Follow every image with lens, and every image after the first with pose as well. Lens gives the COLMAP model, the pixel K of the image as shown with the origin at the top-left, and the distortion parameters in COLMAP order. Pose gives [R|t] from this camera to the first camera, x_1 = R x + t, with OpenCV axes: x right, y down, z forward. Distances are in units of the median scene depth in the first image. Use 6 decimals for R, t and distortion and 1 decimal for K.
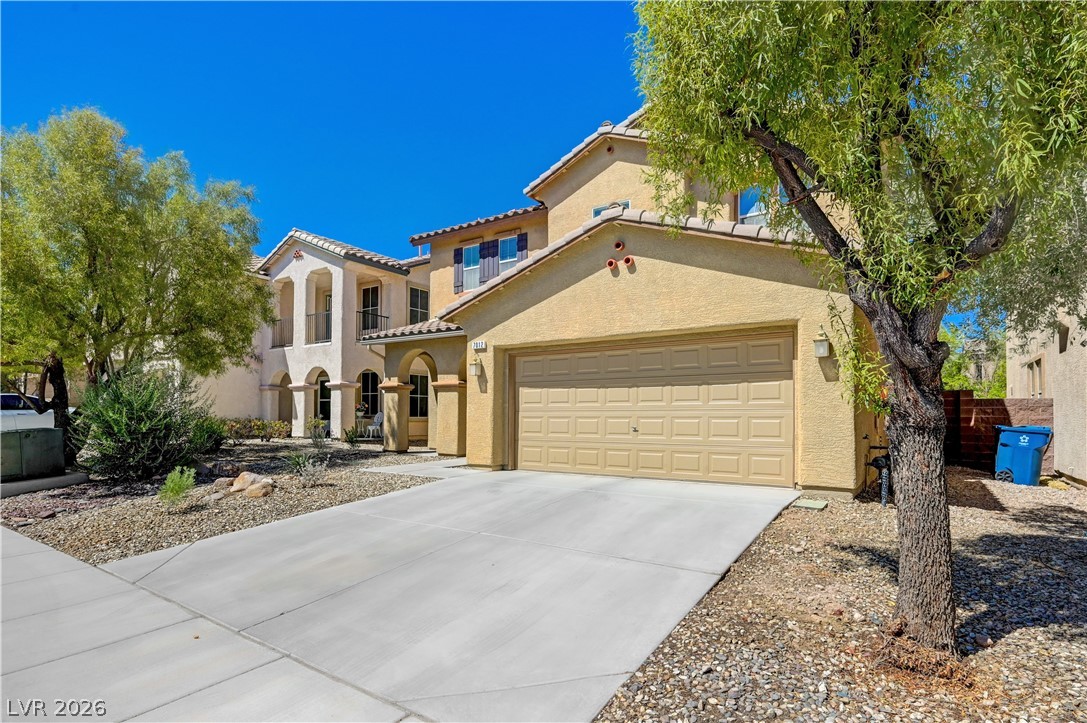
lens RADIAL K [[557.1, 0, 541.7], [0, 557.1, 361.5], [0, 0, 1]] dist [-0.001501, -0.000317]
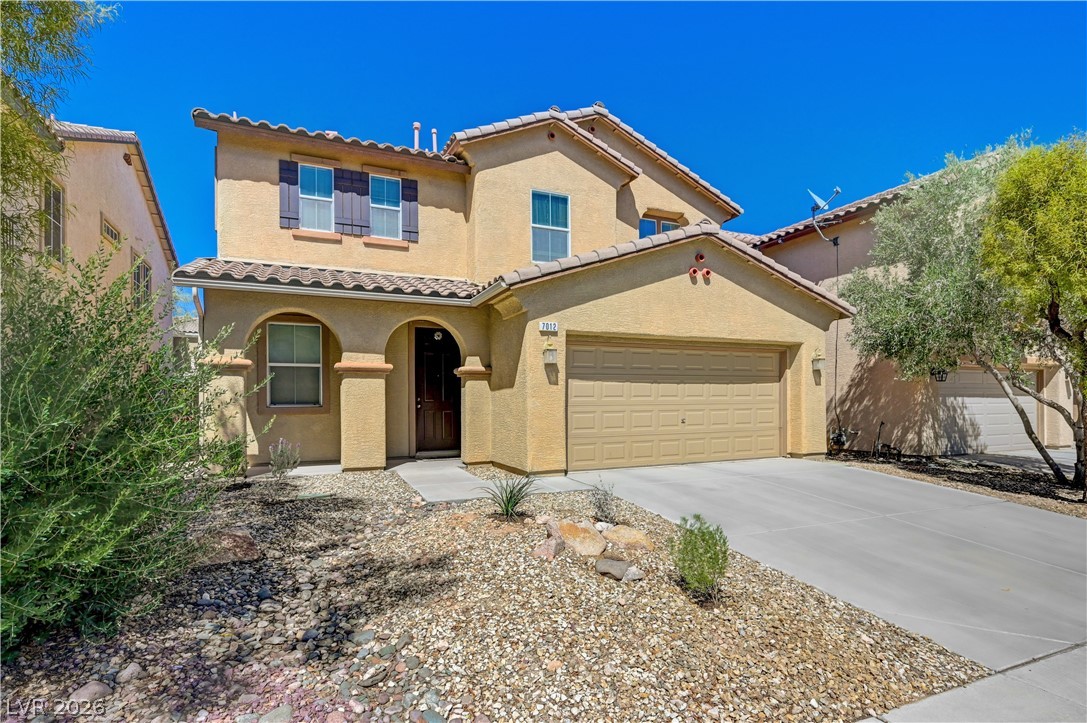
lens RADIAL K [[557.1, 0, 541.7], [0, 557.1, 361.5], [0, 0, 1]] dist [-0.001501, -0.000317]
pose [[0.518991, 0.054785, 0.853022, -0.880926], [-0.075491, 0.996982, -0.018101, 0.040452], [-0.851439, -0.055001, 0.521561, 0.614629]]
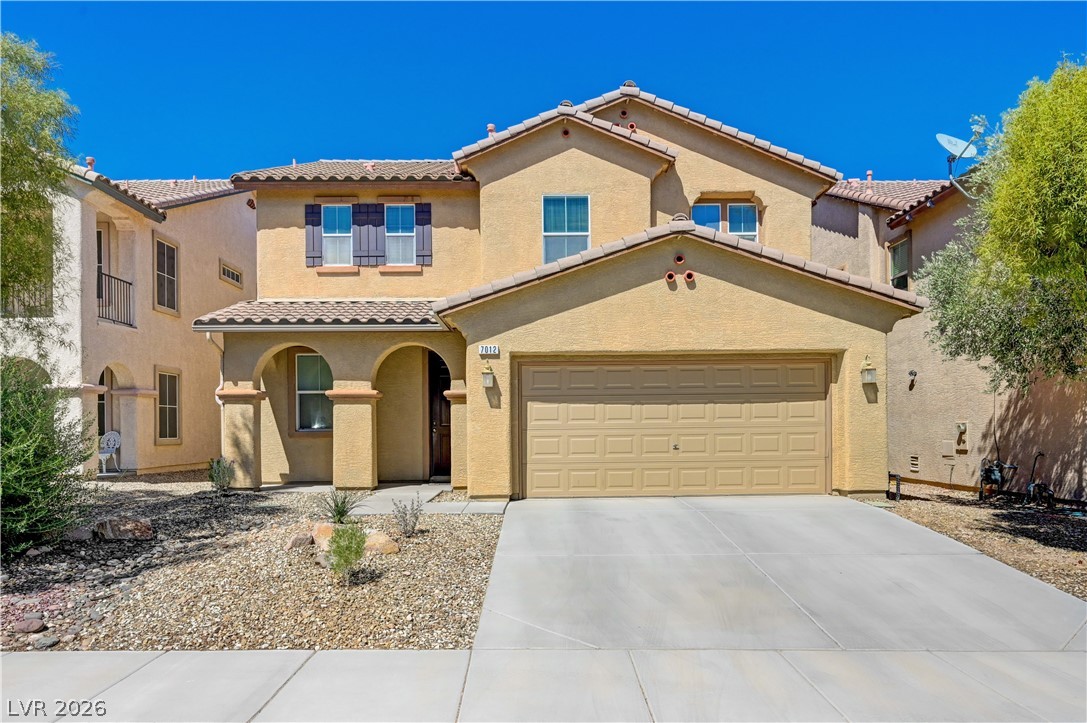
lens RADIAL K [[728.3, 0, 534.0], [0, 728.3, 365.3], [0, 0, 1]] dist [-0.001189, -0.000937]
pose [[0.821987, 0.036891, 0.568310, -0.714498], [-0.043832, 0.999038, -0.001455, -0.008678], [-0.567817, -0.023714, 0.822813, 0.084448]]
